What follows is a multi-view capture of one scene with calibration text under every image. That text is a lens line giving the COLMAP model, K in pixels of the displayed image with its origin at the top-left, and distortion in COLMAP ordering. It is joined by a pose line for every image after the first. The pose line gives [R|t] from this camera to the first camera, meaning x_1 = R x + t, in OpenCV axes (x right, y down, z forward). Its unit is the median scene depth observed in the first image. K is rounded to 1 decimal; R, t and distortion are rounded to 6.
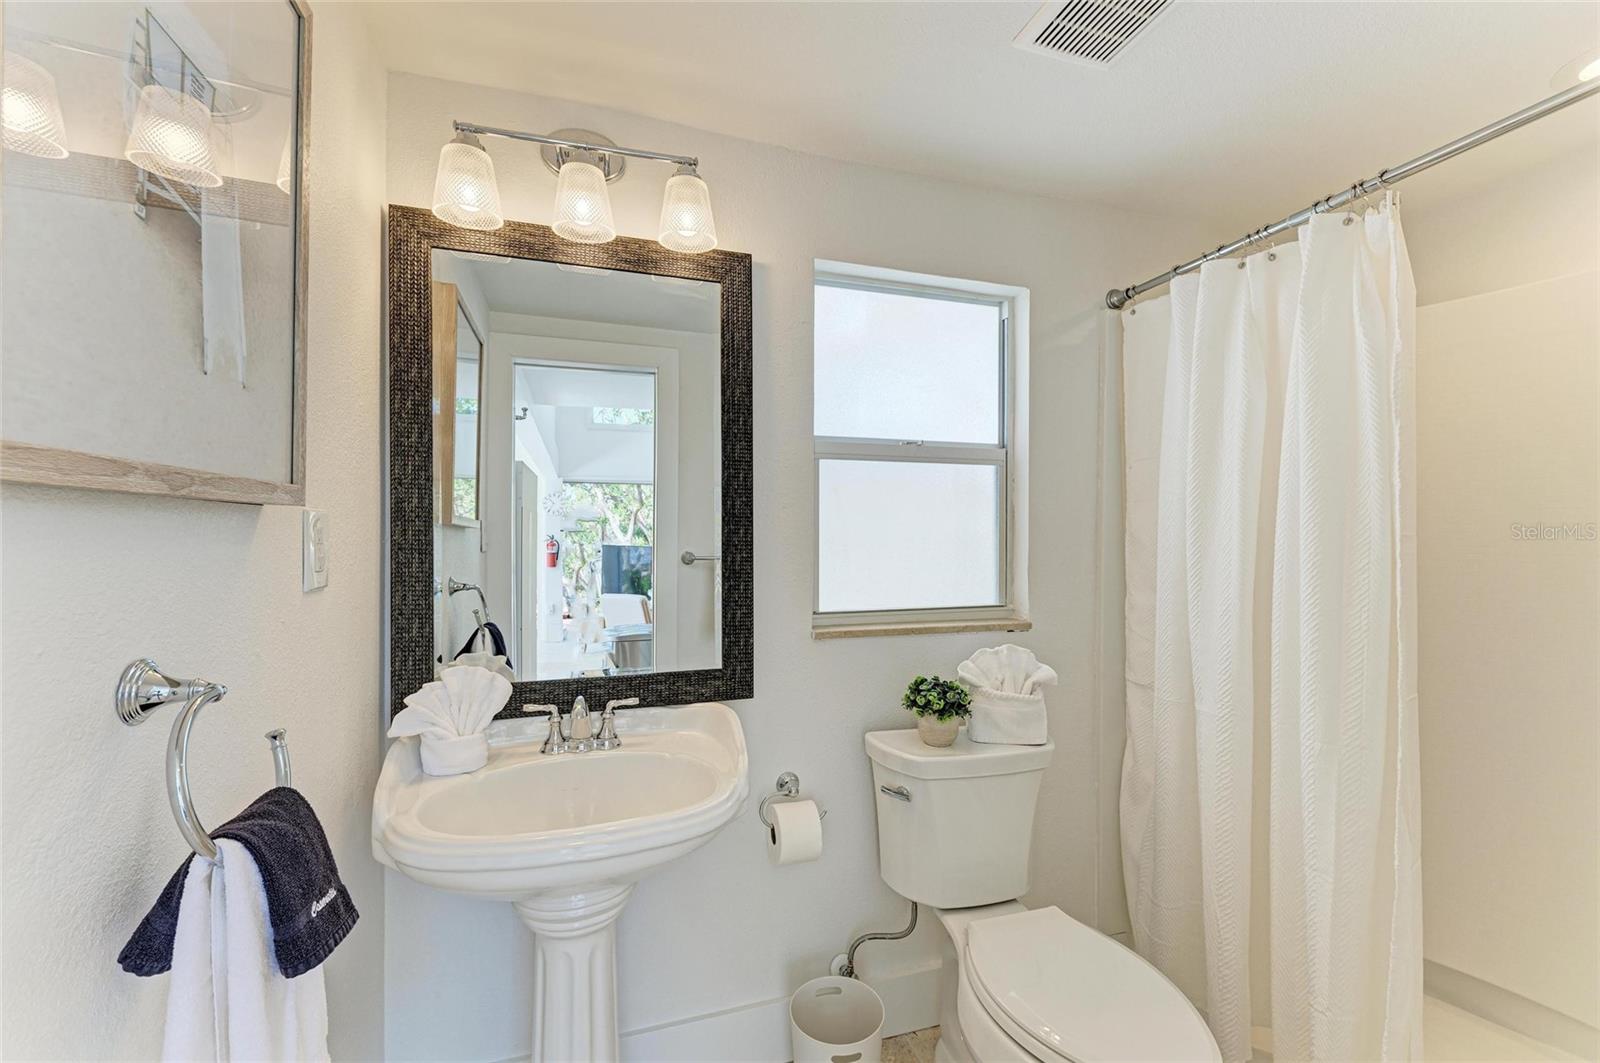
lens RADIAL K [[660.2, 0, 800.2], [0, 660.2, 533.1], [0, 0, 1]] dist [-0.000775, -0.000072]
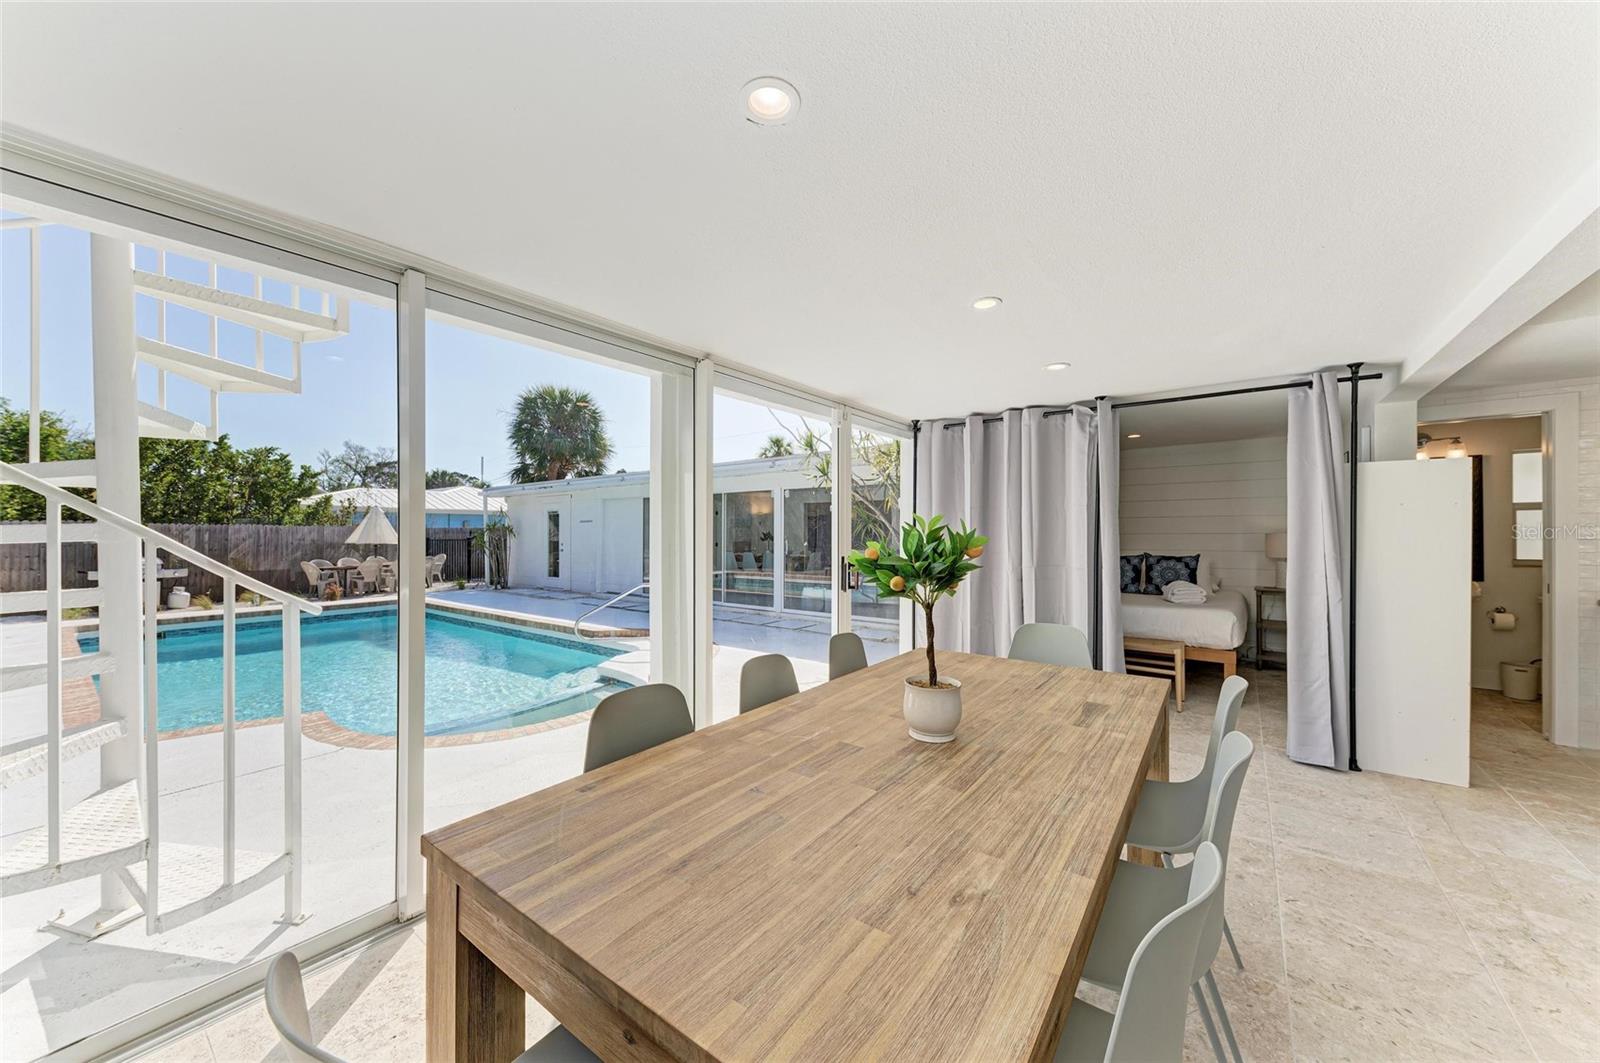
lens RADIAL K [[581.6, 0, 792.3], [0, 581.6, 533.6], [0, 0, 1]] dist [0.004316, 0.000109]
pose [[0.569852, -0.001011, -0.821747, 0.367643], [0.005349, 0.999983, 0.002479, -0.028928], [0.821730, -0.005808, 0.569847, -3.549955]]
